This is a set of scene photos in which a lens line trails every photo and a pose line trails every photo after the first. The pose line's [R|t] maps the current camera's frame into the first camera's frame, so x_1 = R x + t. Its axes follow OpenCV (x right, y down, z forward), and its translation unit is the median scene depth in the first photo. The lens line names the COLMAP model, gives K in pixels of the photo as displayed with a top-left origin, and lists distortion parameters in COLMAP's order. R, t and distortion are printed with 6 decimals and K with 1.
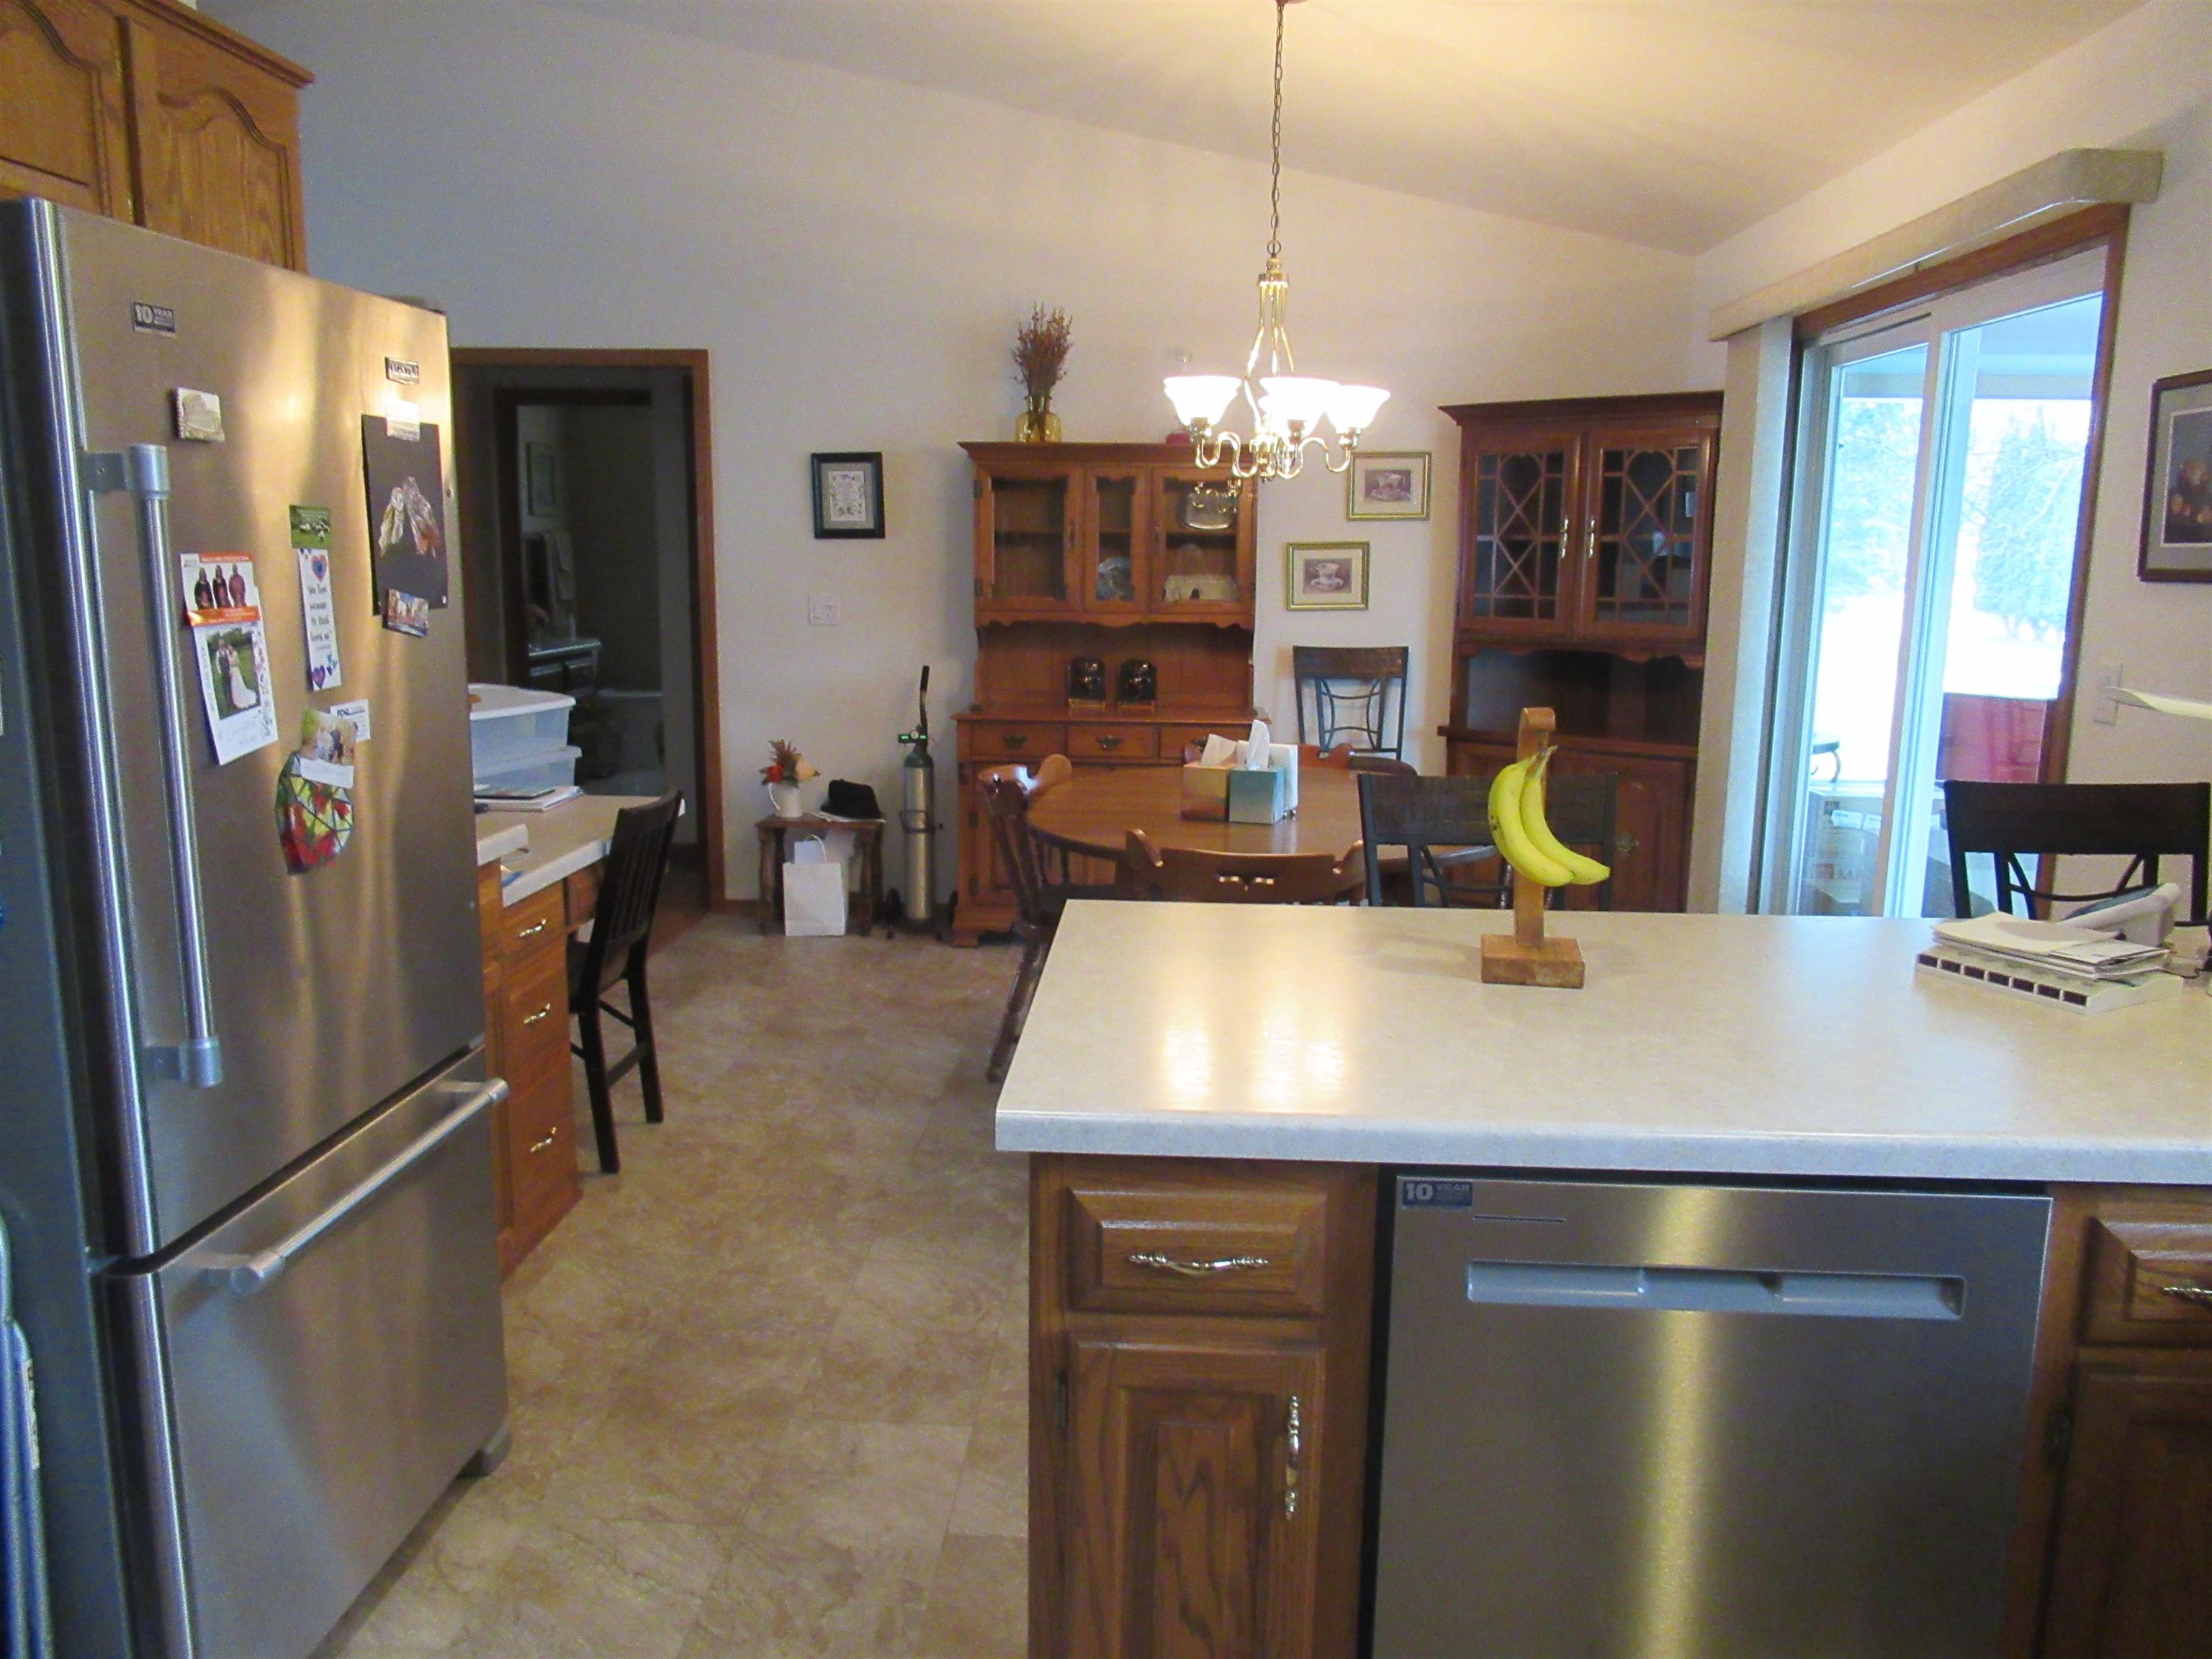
lens RADIAL K [[1631.3, 0, 1109.7], [0, 1631.3, 830.0], [0, 0, 1]] dist [0.001907, -0.000005]
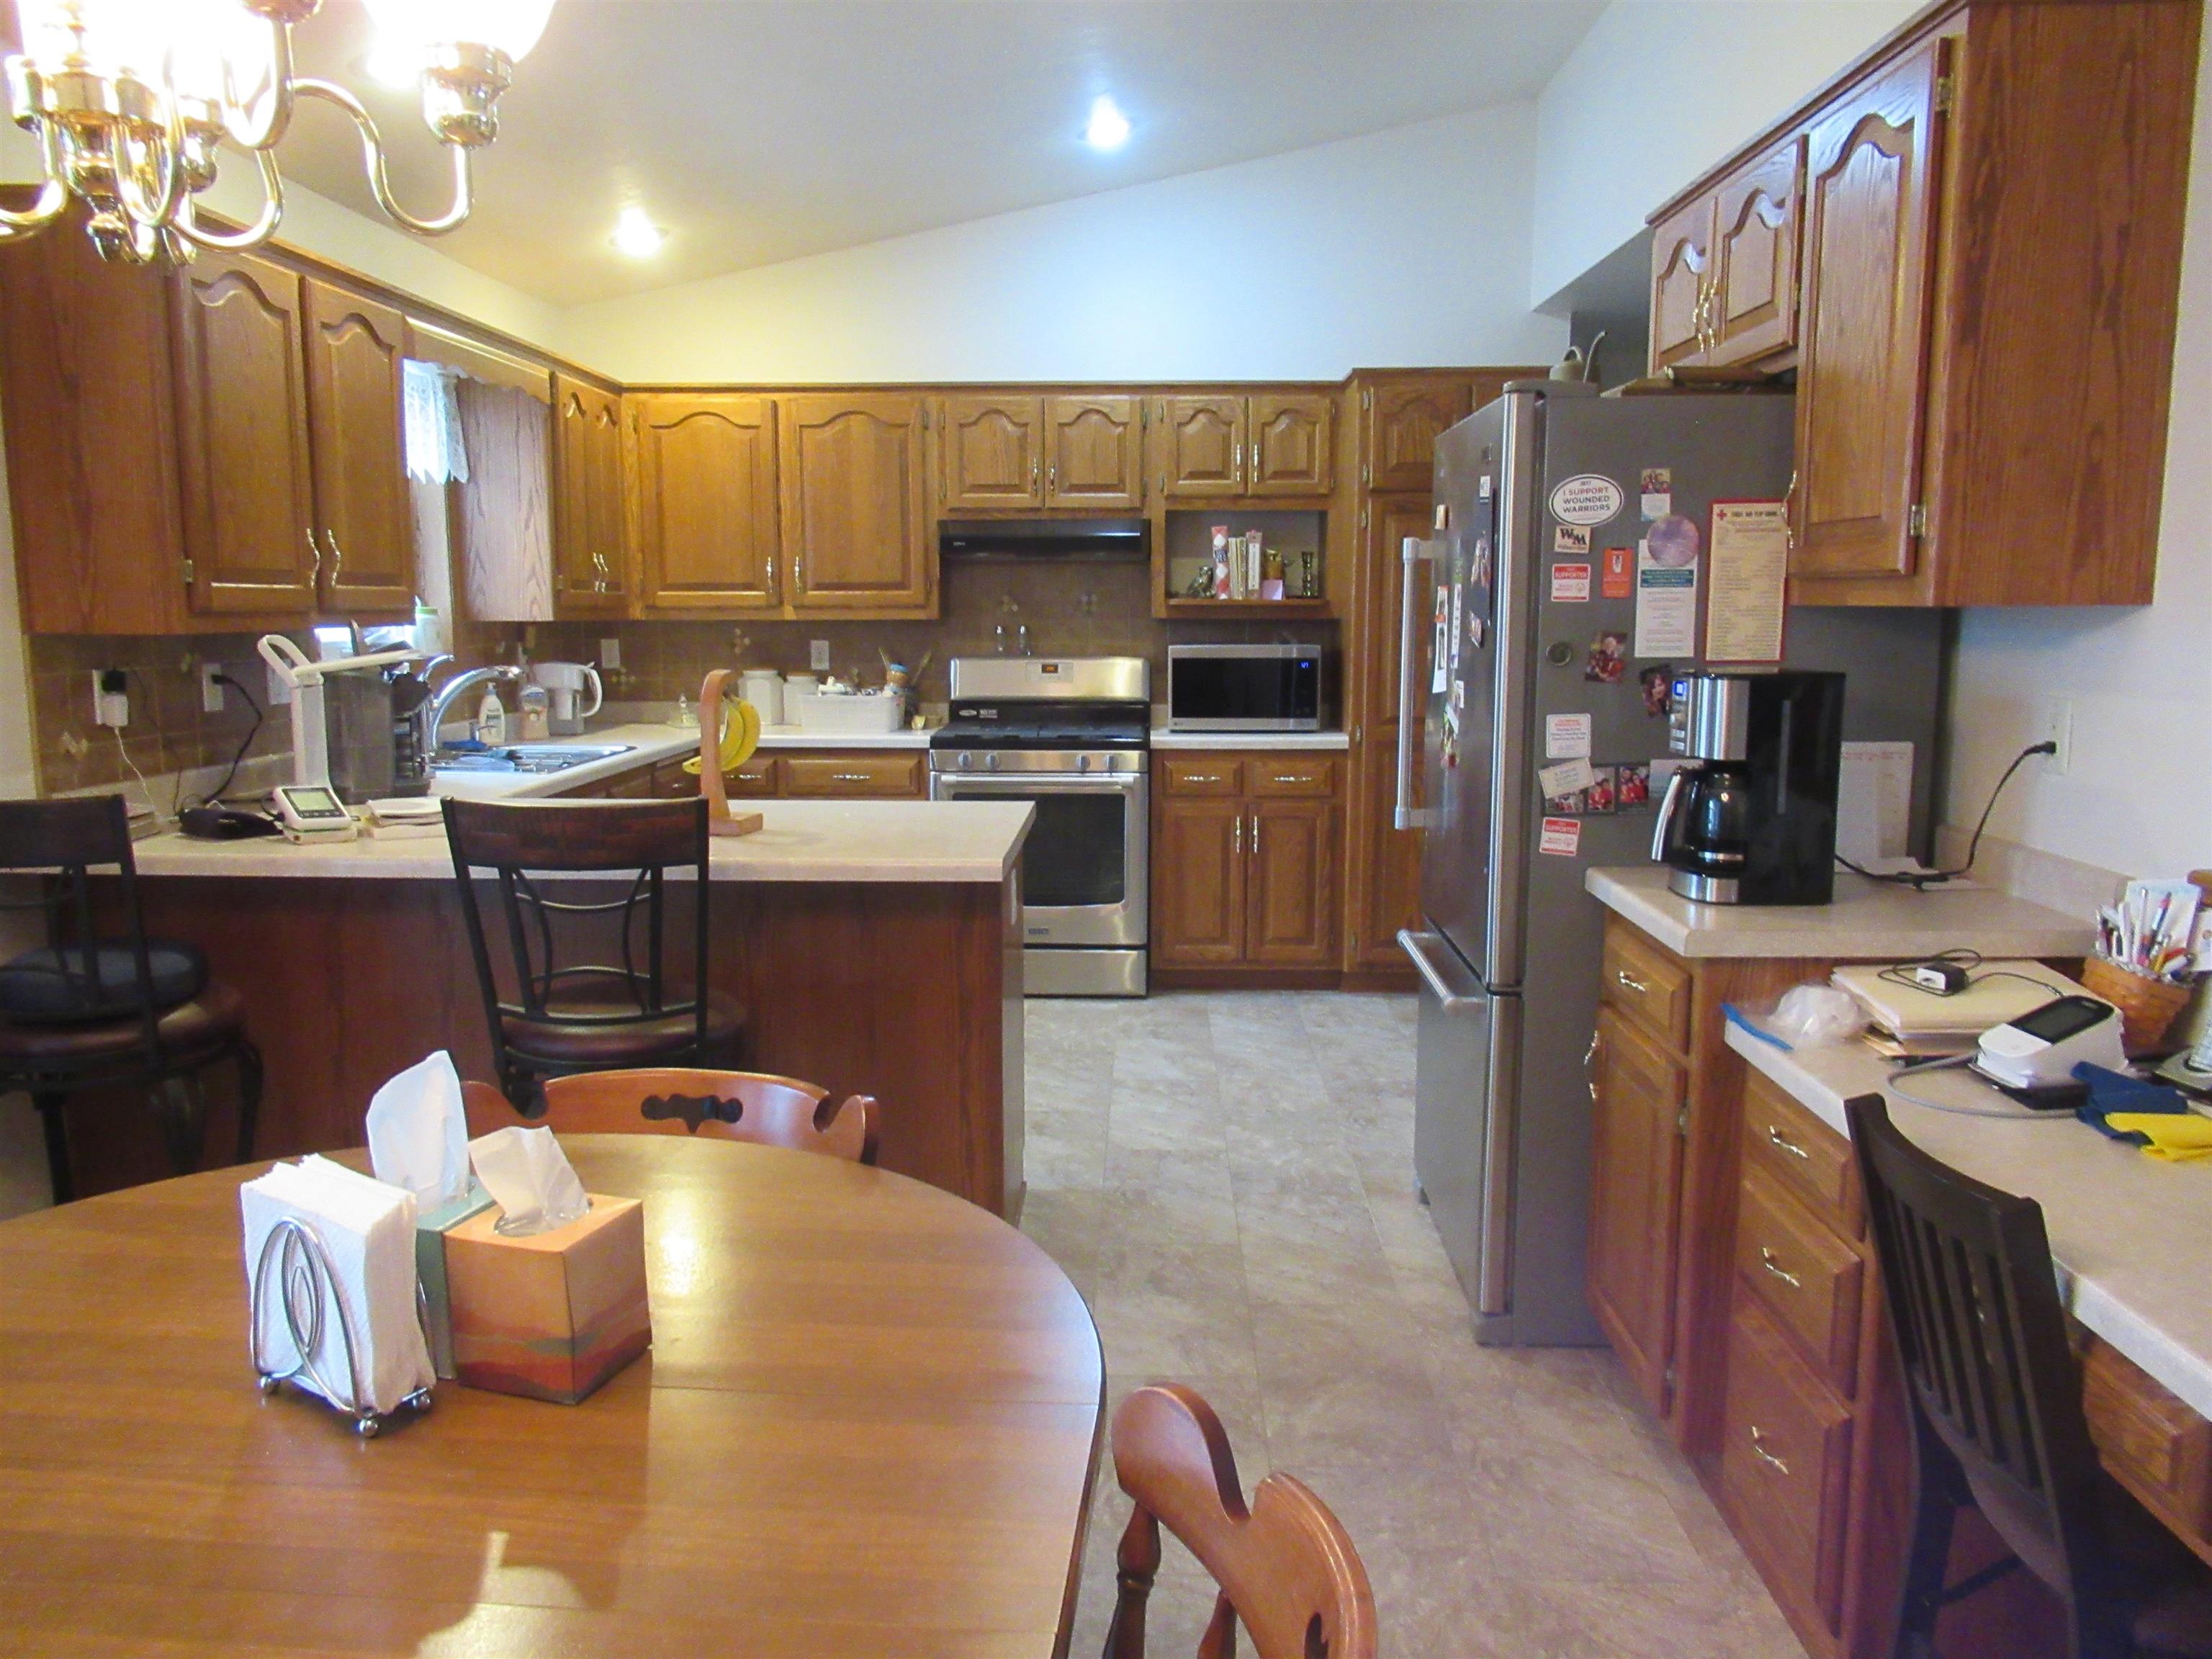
lens RADIAL K [[1631.3, 0, 1108.0], [0, 1631.3, 824.5], [0, 0, 1]] dist [0.001907, -0.000005]
pose [[-0.999489, 0.015696, -0.027835, -0.088908], [0.006229, 0.950044, 0.312055, -0.423723], [0.031342, 0.311722, -0.949656, 2.429262]]
